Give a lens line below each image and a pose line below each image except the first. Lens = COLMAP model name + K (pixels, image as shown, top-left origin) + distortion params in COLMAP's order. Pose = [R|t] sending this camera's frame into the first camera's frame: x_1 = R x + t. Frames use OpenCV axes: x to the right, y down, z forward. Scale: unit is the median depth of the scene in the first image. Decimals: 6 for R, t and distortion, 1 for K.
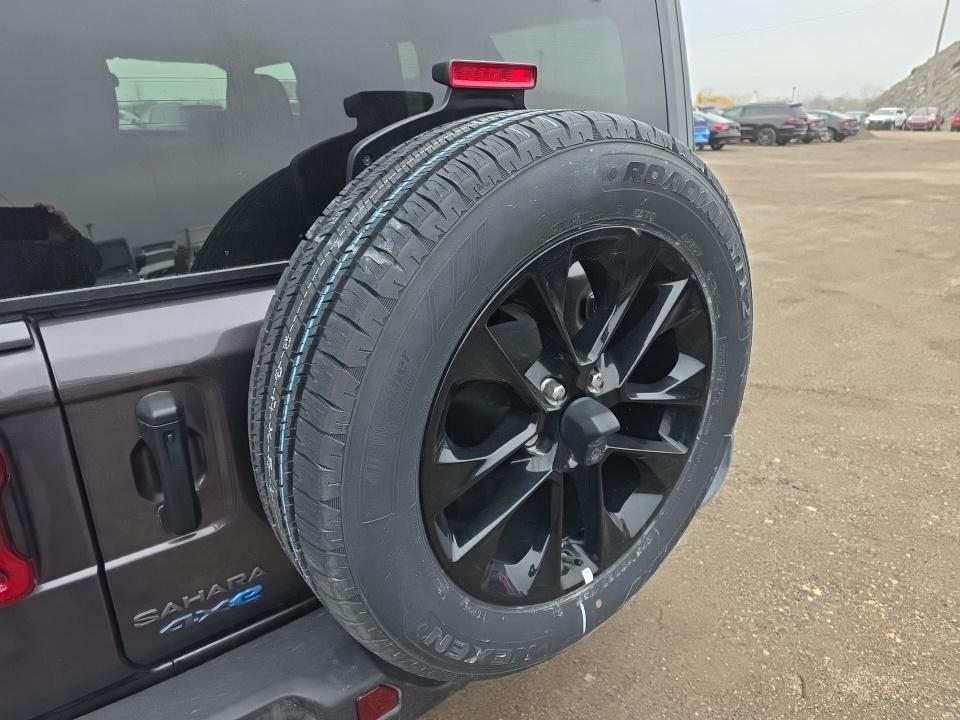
lens RADIAL K [[626.5, 0, 482.8], [0, 626.5, 365.5], [0, 0, 1]] dist [0.068672, -0.060841]
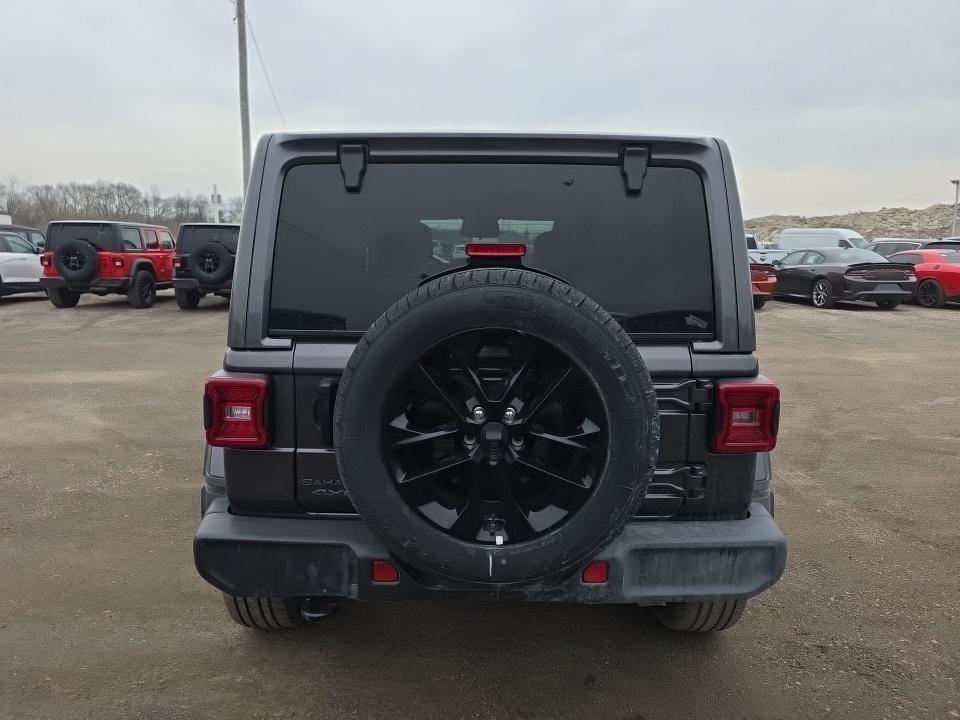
lens RADIAL K [[626.5, 0, 482.8], [0, 626.5, 365.5], [0, 0, 1]] dist [0.068672, -0.060841]
pose [[0.784668, 0.131699, -0.605765, 1.143206], [-0.242228, 0.964624, -0.104047, 0.086297], [0.570632, 0.228375, 0.788811, -0.430050]]
